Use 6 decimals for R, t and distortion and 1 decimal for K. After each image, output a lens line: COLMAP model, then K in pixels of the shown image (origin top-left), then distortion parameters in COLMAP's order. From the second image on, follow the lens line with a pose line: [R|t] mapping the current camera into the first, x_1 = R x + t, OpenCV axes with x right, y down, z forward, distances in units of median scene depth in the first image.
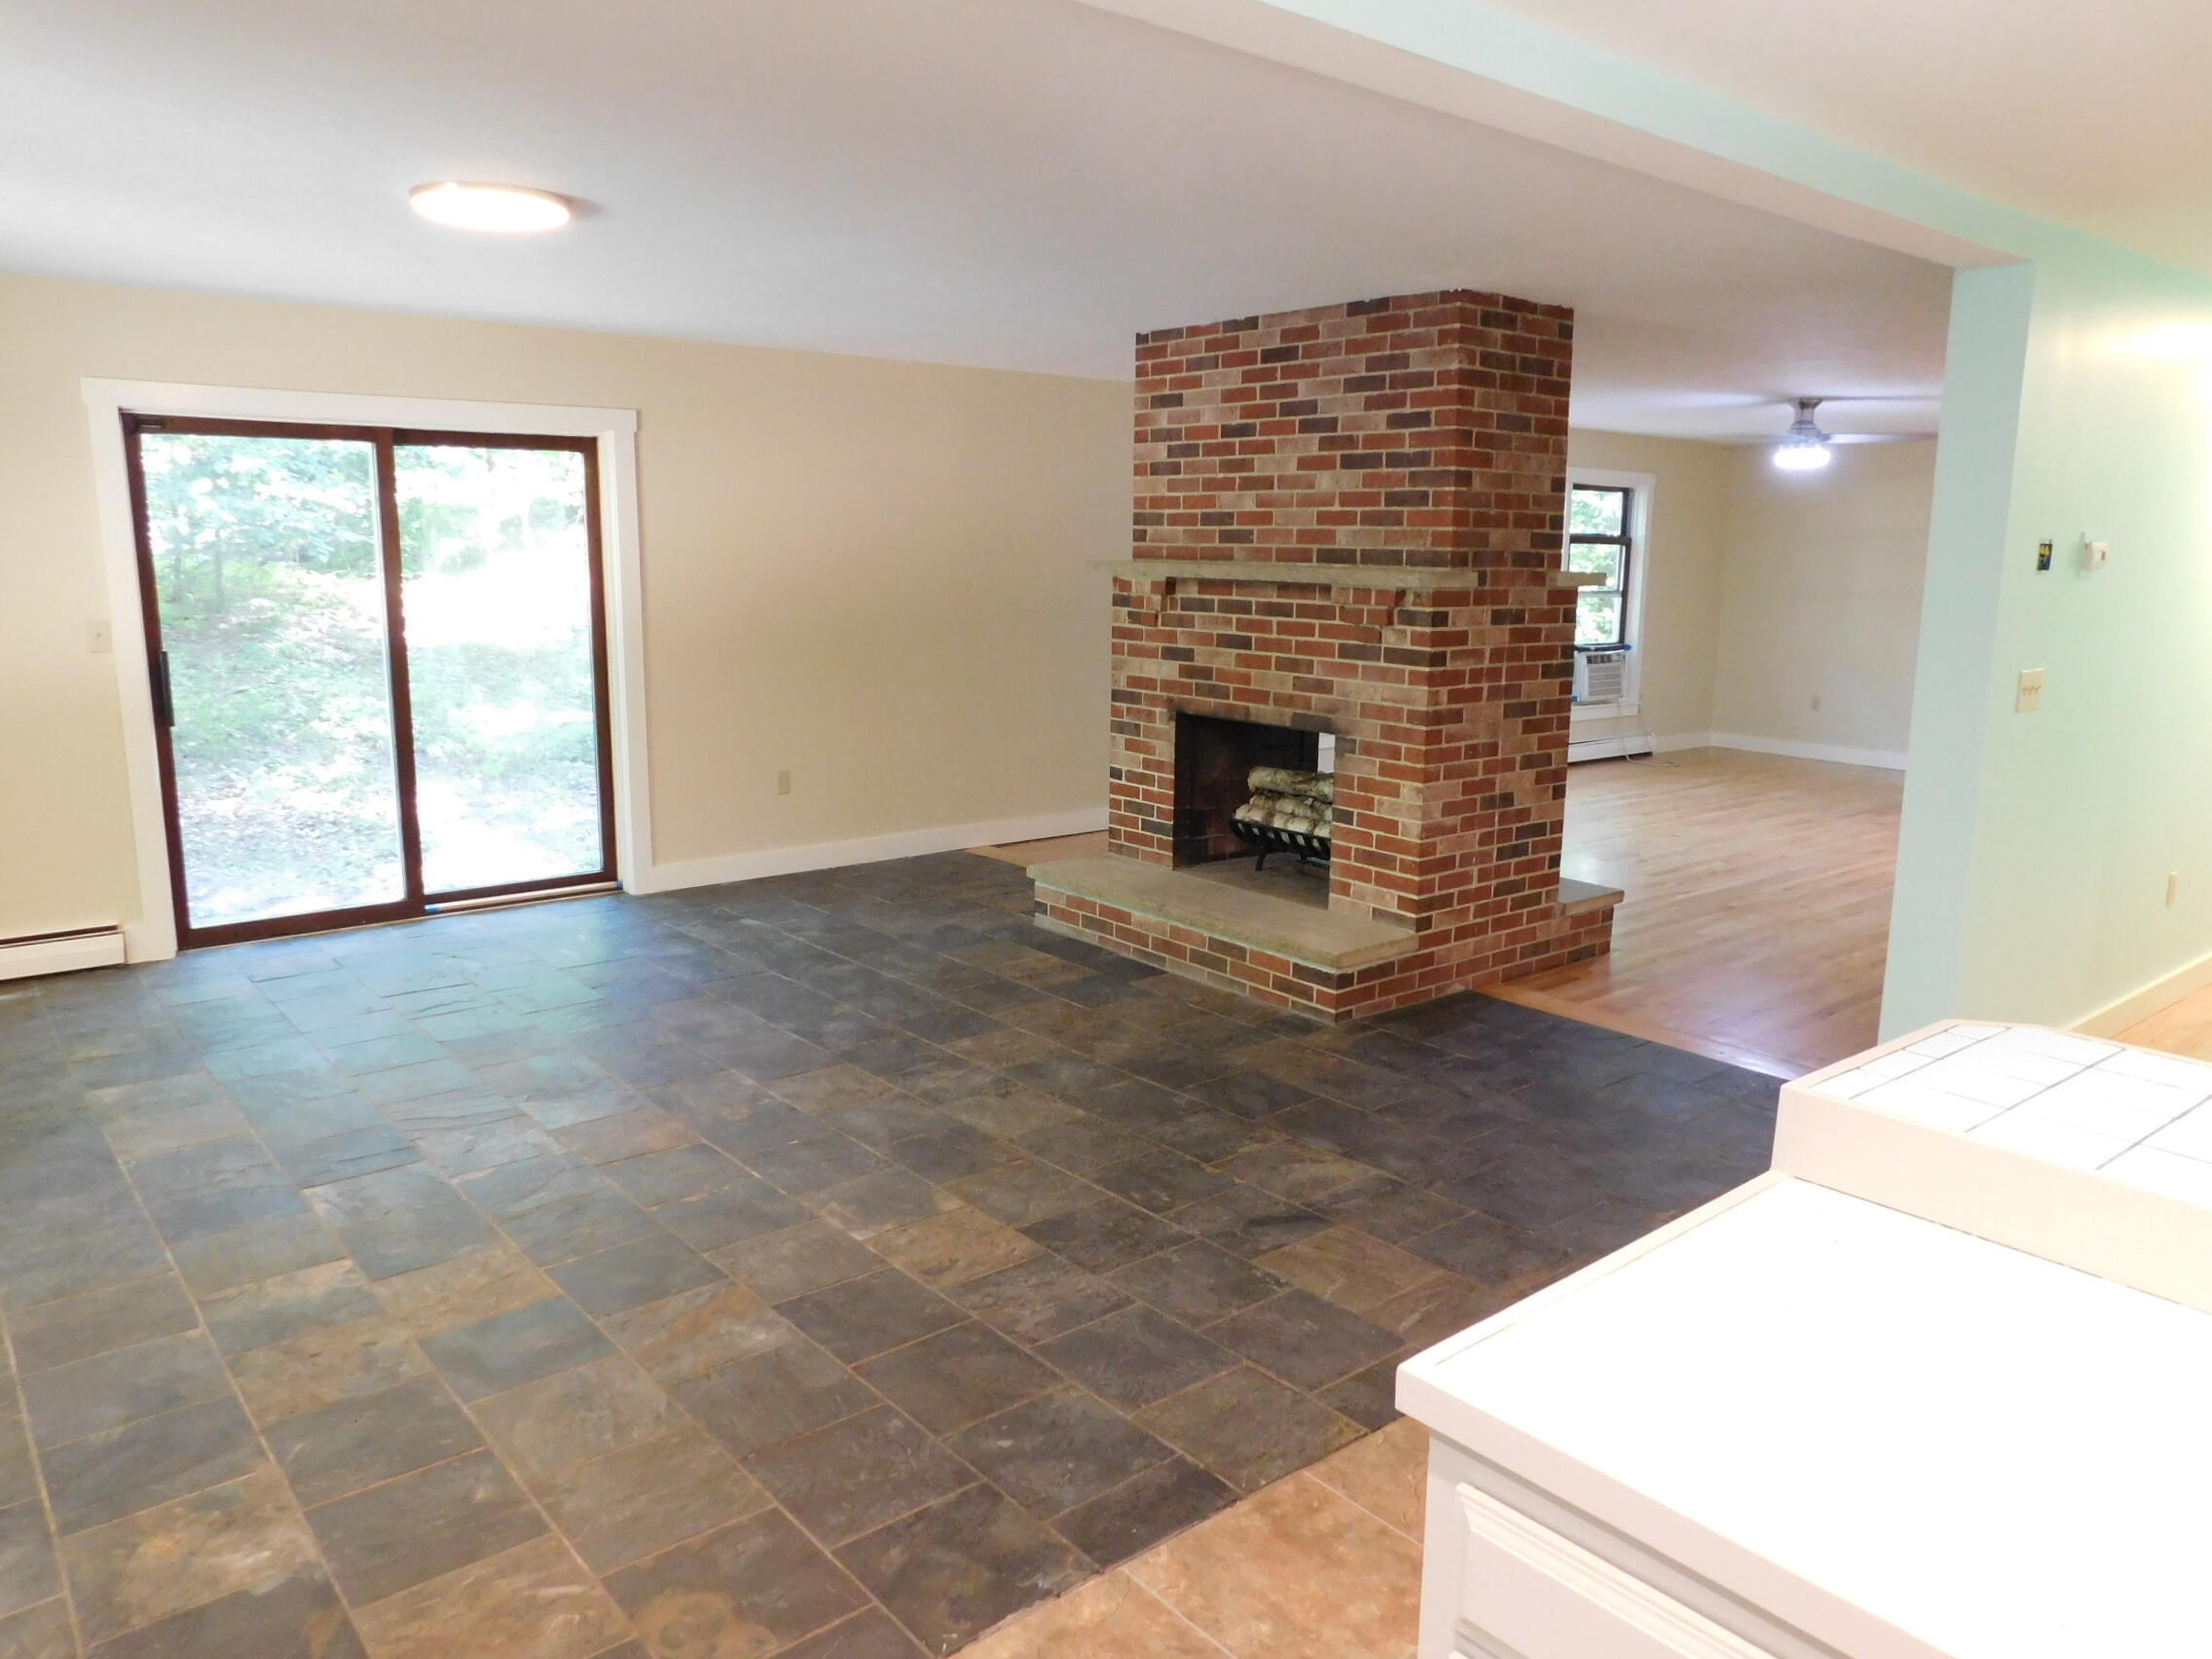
lens RADIAL K [[1542.1, 0, 1101.3], [0, 1542.1, 833.2], [0, 0, 1]] dist [-0.071181, 0.068037]
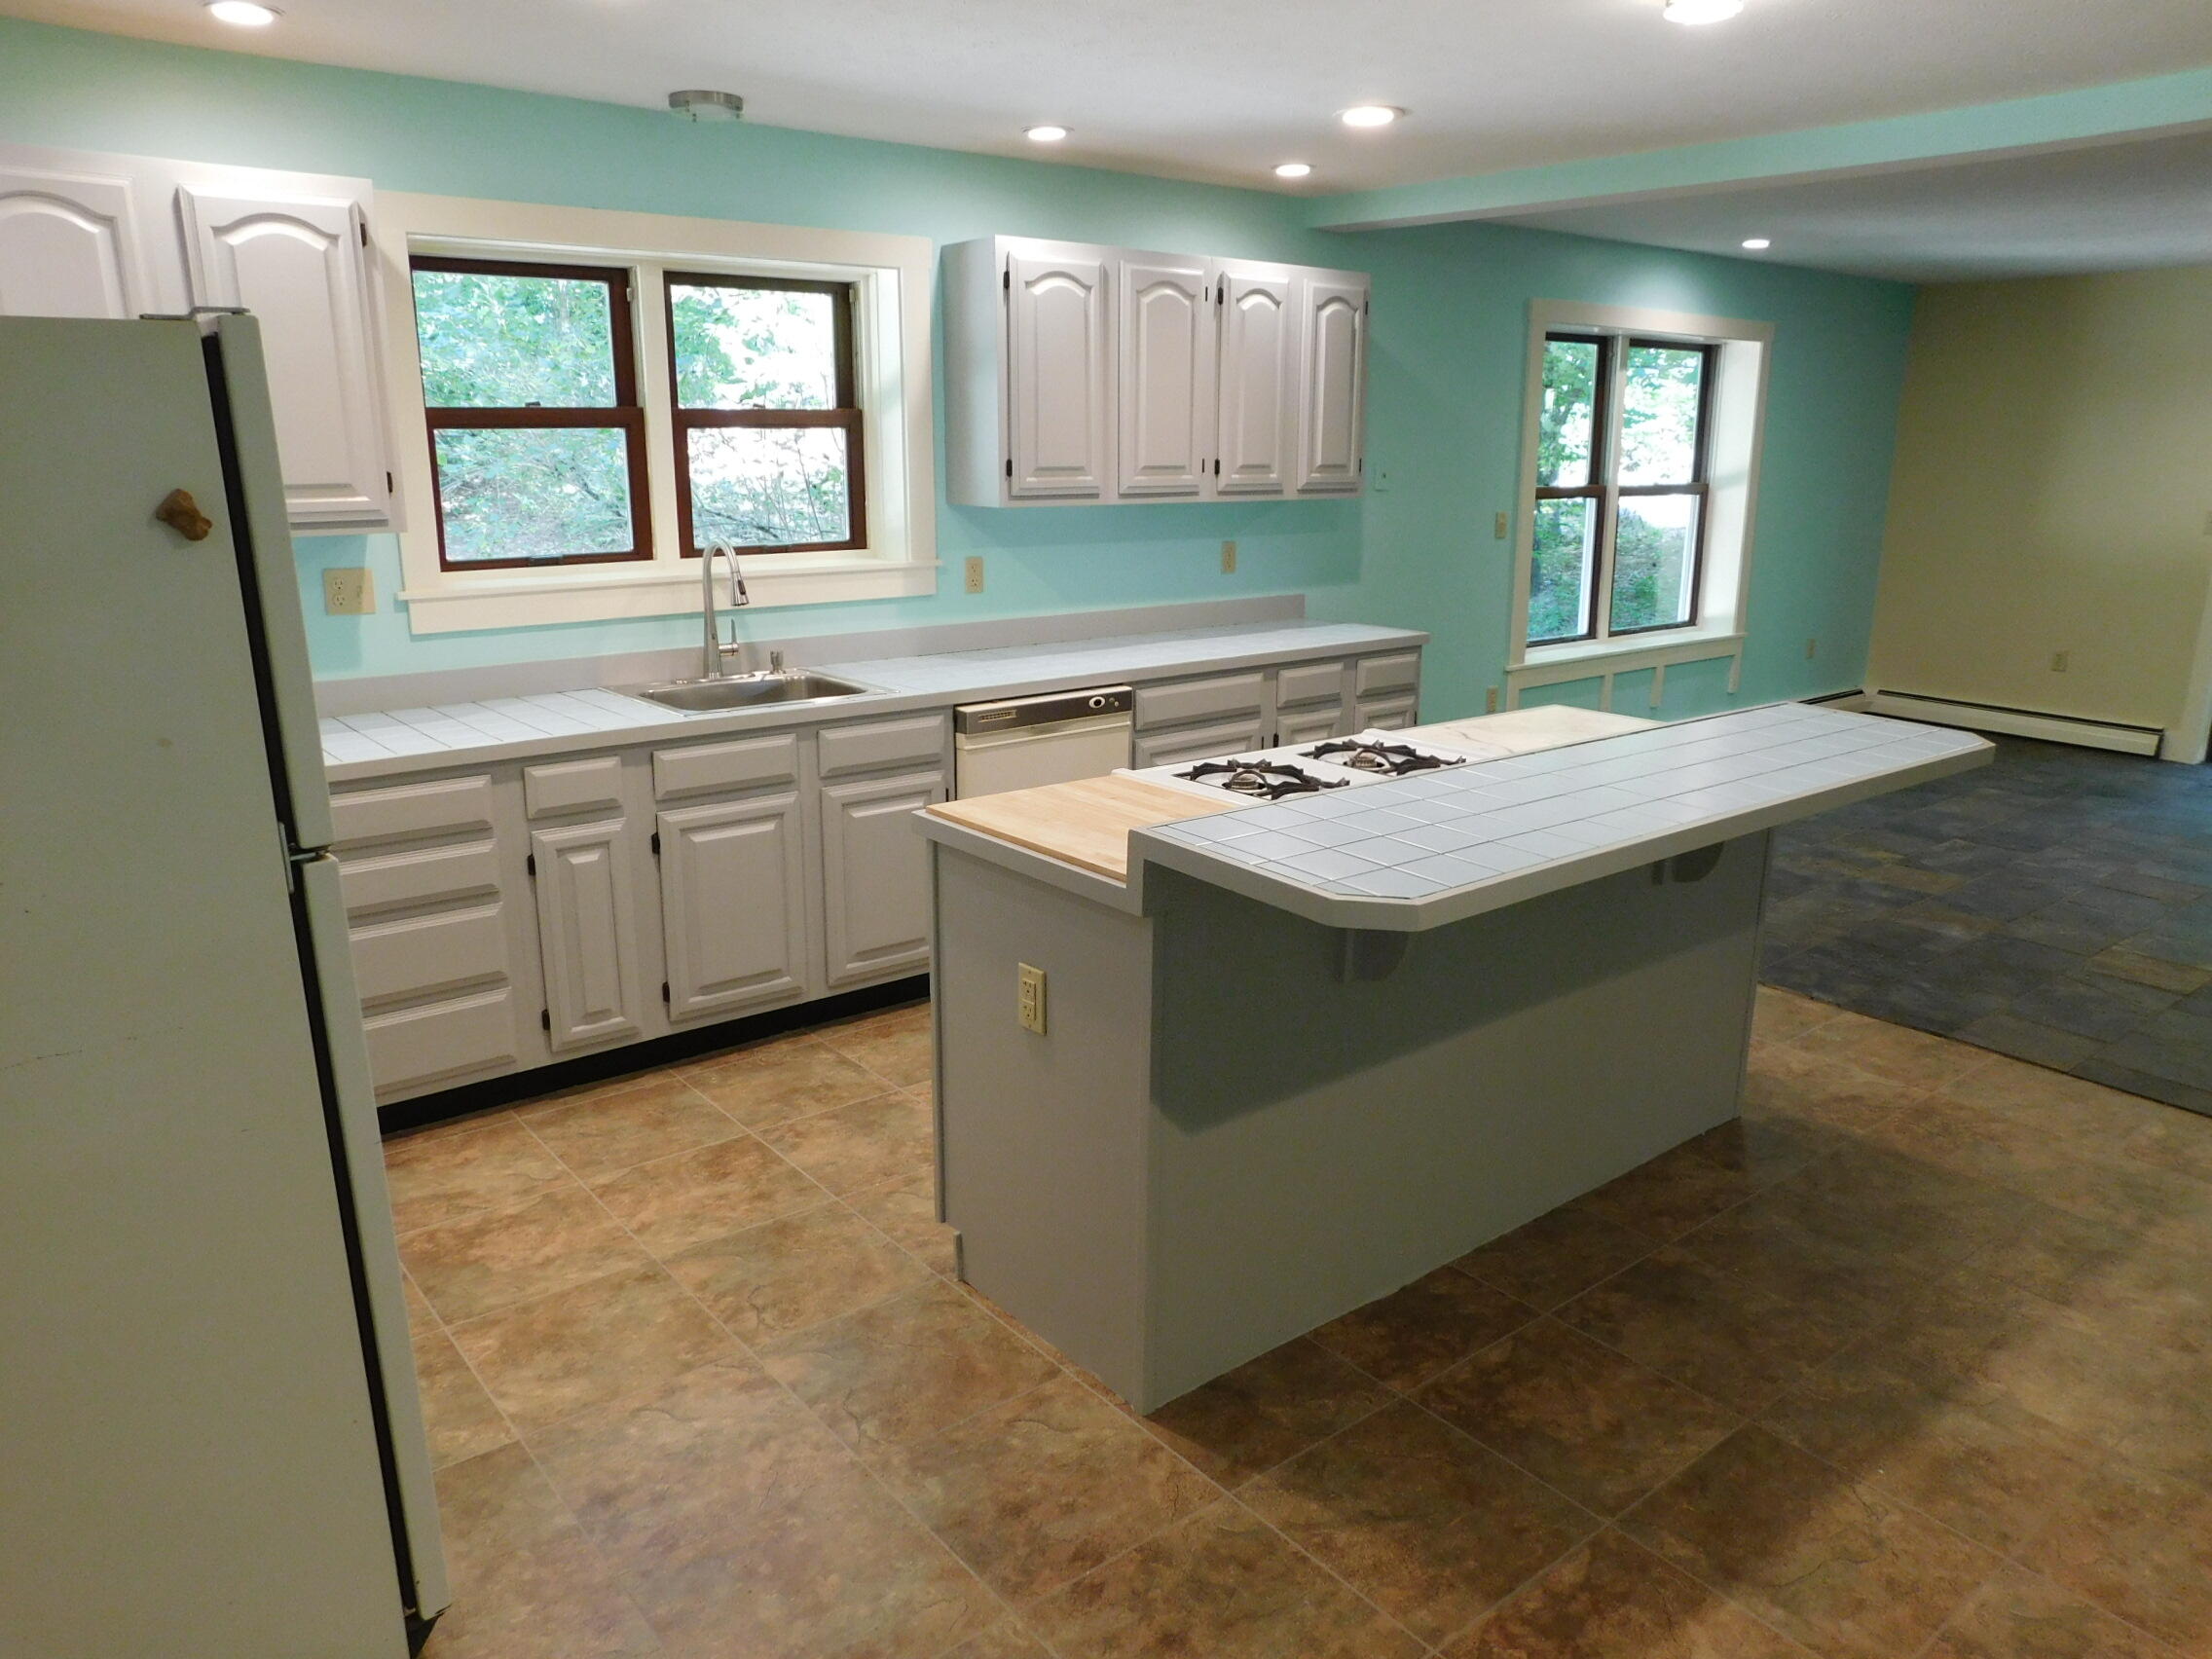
lens RADIAL K [[1542.1, 0, 1104.5], [0, 1542.1, 838.7], [0, 0, 1]] dist [-0.071181, 0.068037]
pose [[-0.013613, 0.249325, -0.968324, 0.751183], [-0.198023, 0.948561, 0.247020, 0.003346], [0.980103, 0.195113, 0.036460, 0.003133]]
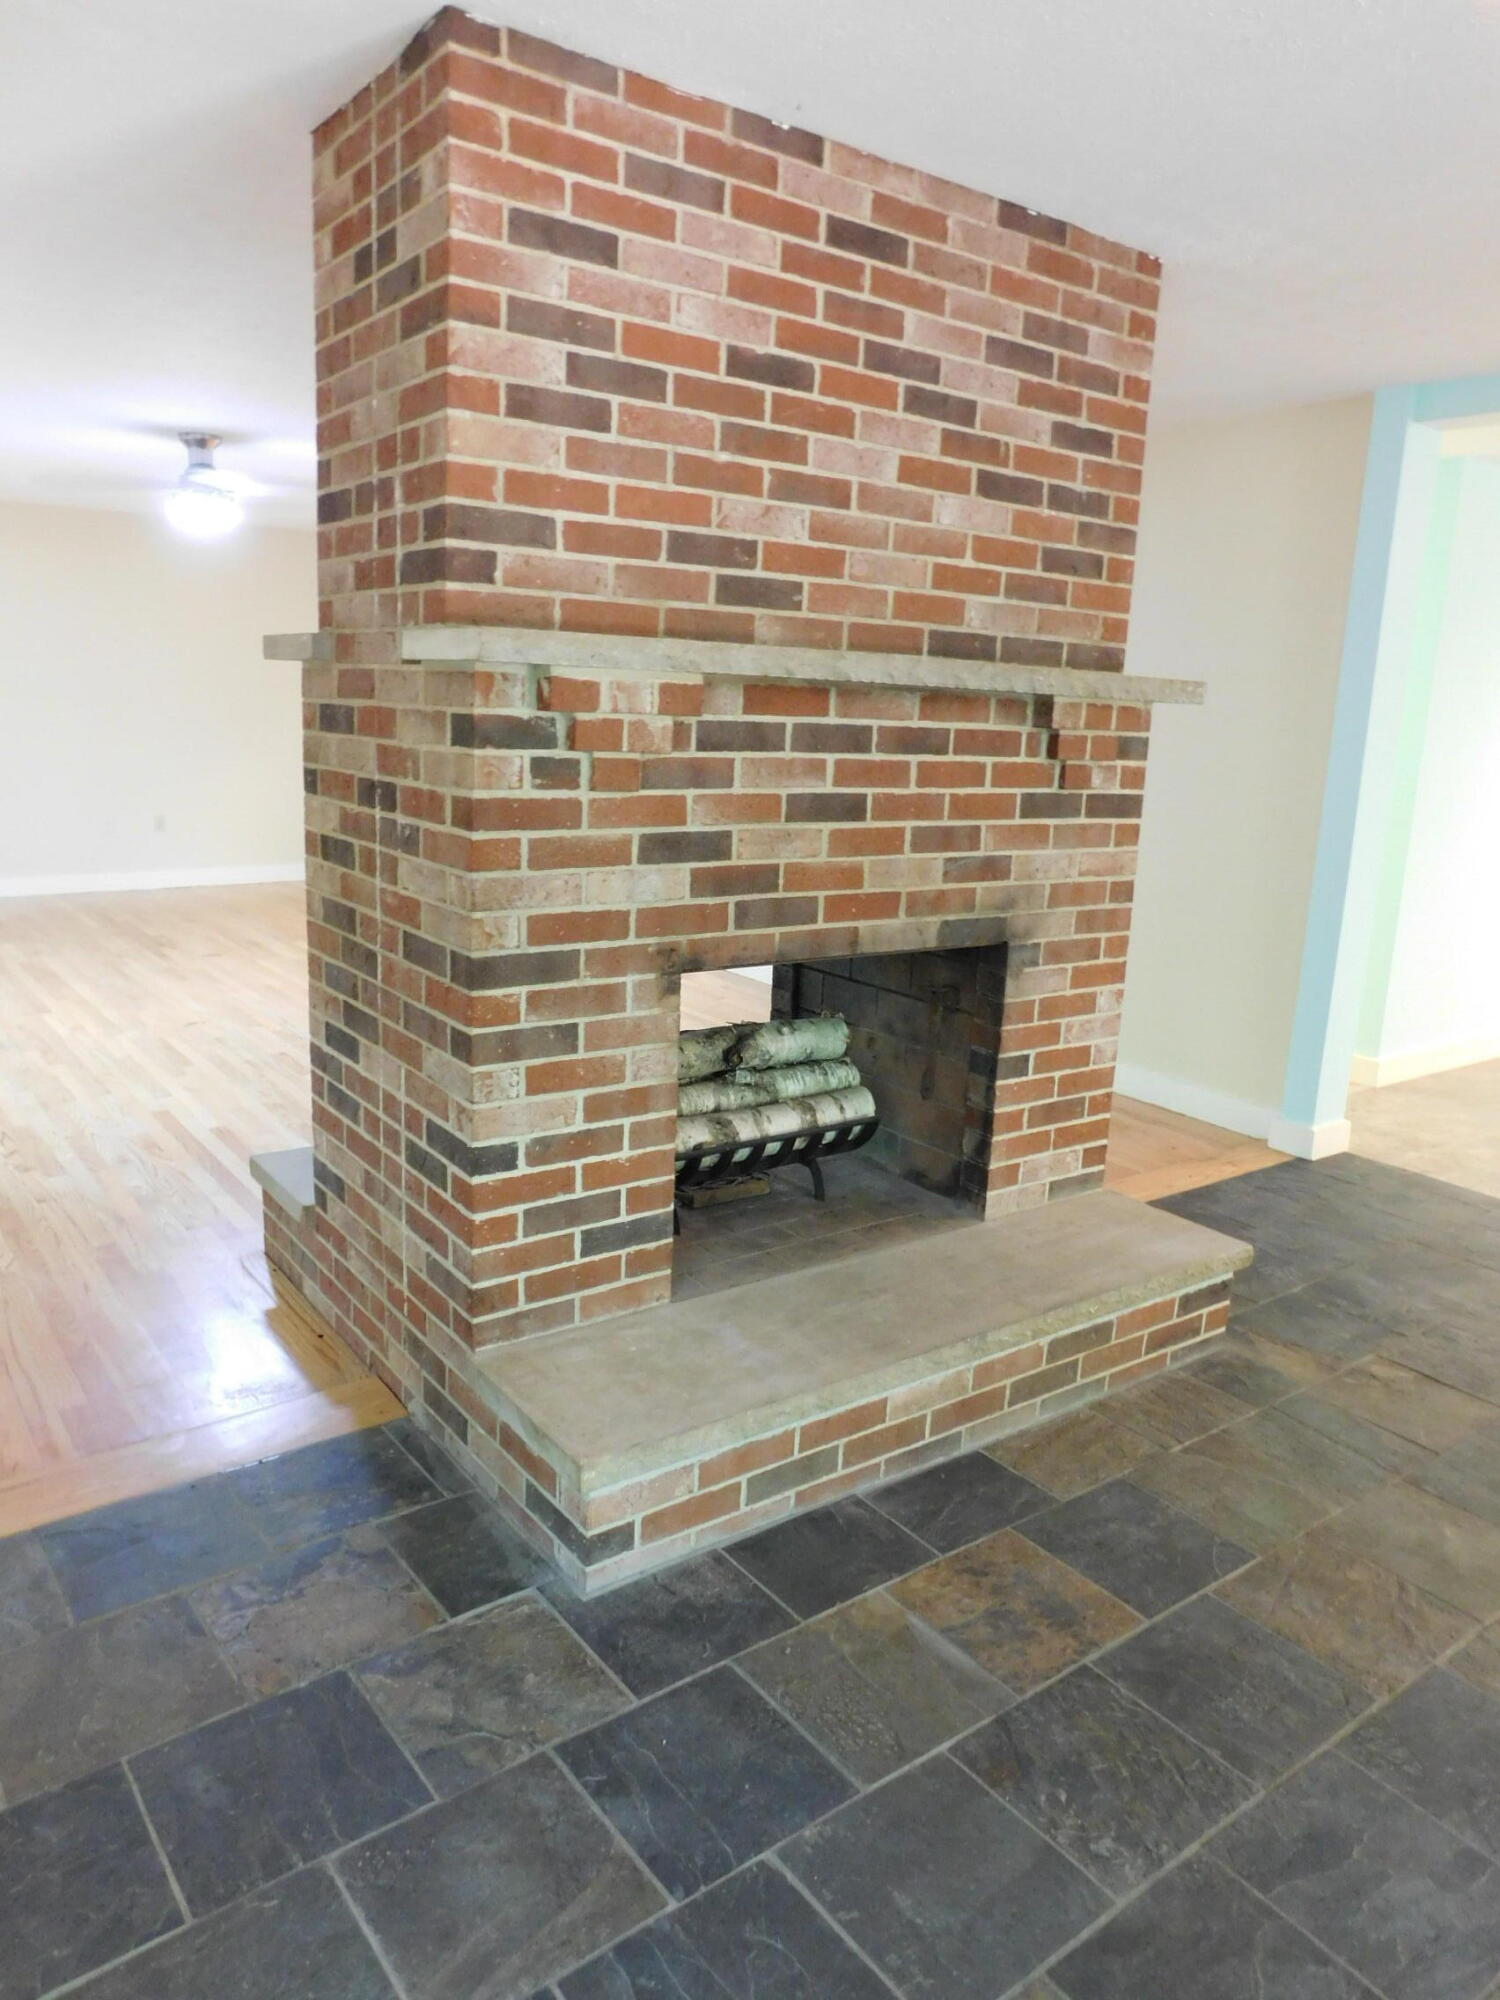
lens RADIAL K [[1394.3, 0, 751.4], [0, 1394.3, 995.7], [0, 0, 1]] dist [-0.071181, 0.068037]
pose [[0.049963, -0.219357, 0.974364, -0.390843], [0.143285, 0.967065, 0.210366, -0.172112], [-0.988420, 0.129101, 0.079748, 1.042177]]
